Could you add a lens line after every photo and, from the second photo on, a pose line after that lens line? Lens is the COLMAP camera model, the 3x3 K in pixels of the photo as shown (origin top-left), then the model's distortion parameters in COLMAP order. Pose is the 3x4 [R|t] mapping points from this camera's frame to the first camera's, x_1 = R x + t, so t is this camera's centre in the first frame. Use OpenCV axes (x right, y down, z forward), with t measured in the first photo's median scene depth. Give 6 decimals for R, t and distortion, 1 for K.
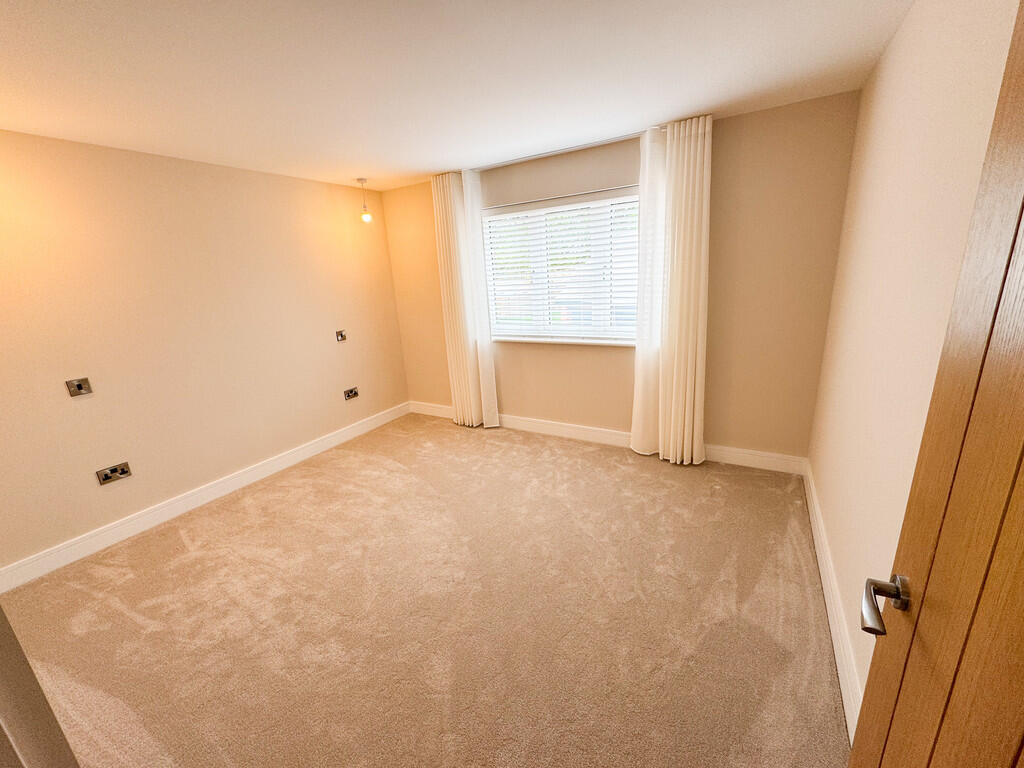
lens RADIAL K [[408.4, 0, 512.0], [0, 408.4, 384.0], [0, 0, 1]] dist [-0.001782, 0.000196]
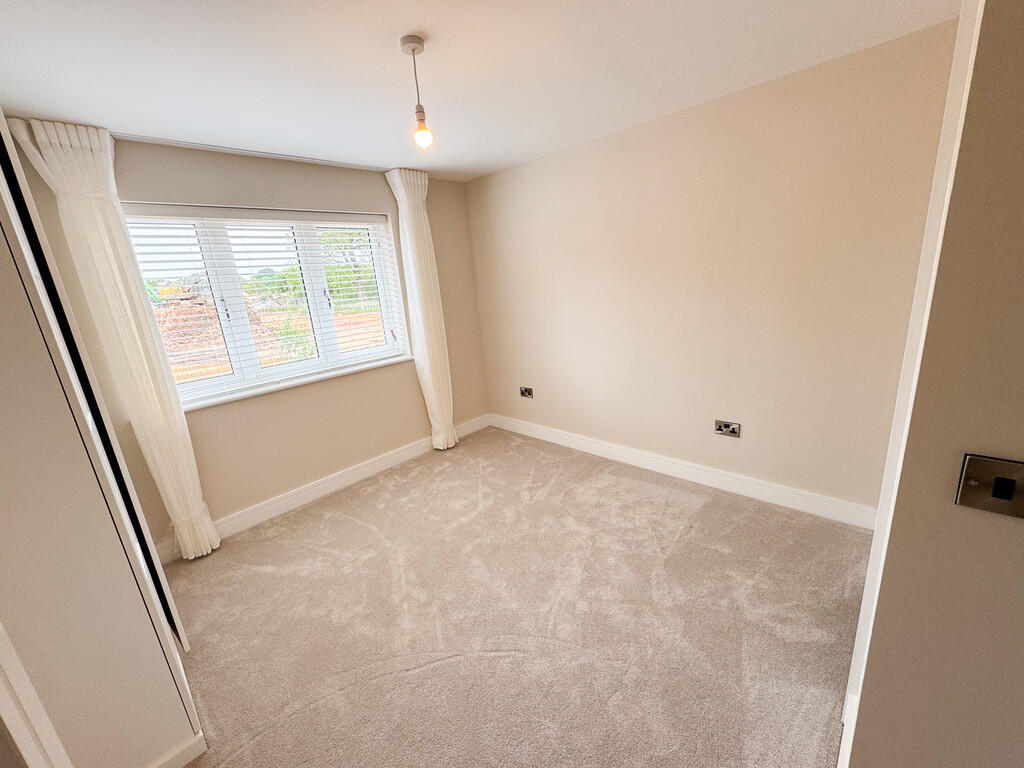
lens RADIAL K [[409.7, 0, 512.0], [0, 409.7, 384.0], [0, 0, 1]] dist [-0.001775, -0.000081]
pose [[0.233380, -0.209667, 0.949512, -0.388335], [0.320600, 0.938468, 0.128428, -0.047696], [-0.918014, 0.274441, 0.286239, 0.256289]]
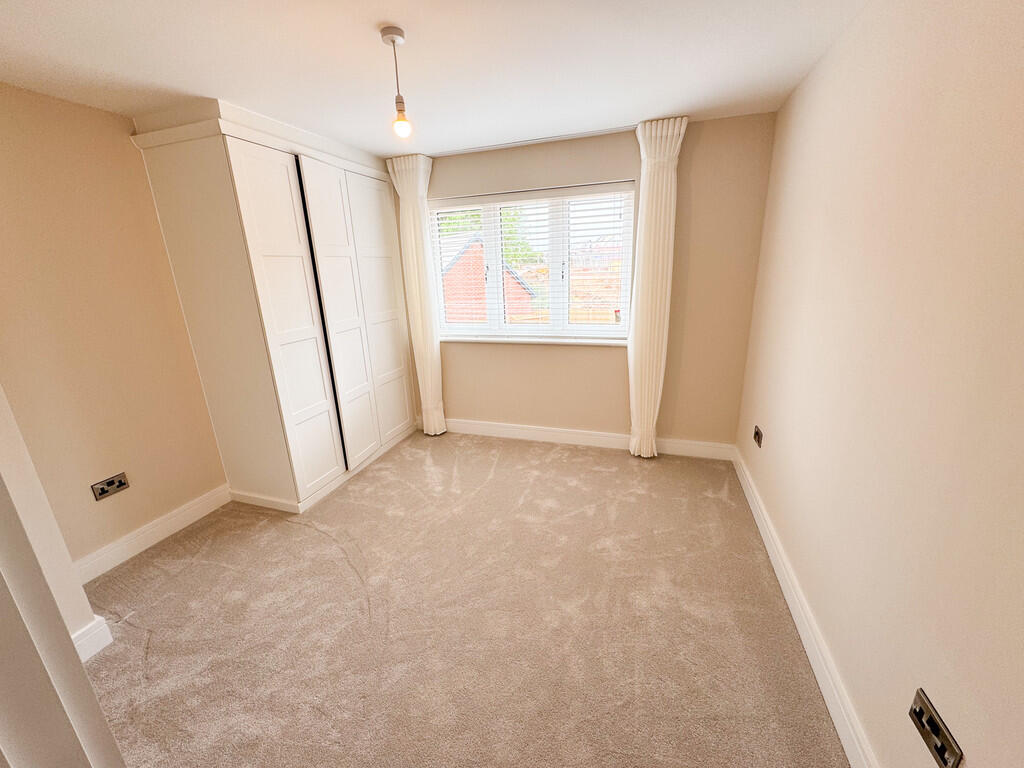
lens RADIAL K [[408.4, 0, 512.0], [0, 408.4, 384.0], [0, 0, 1]] dist [-0.001782, 0.000196]
pose [[0.978784, -0.033435, 0.202147, -0.101782], [0.033057, 0.999440, 0.005249, -0.009236], [-0.202209, 0.001544, 0.979341, 0.058335]]
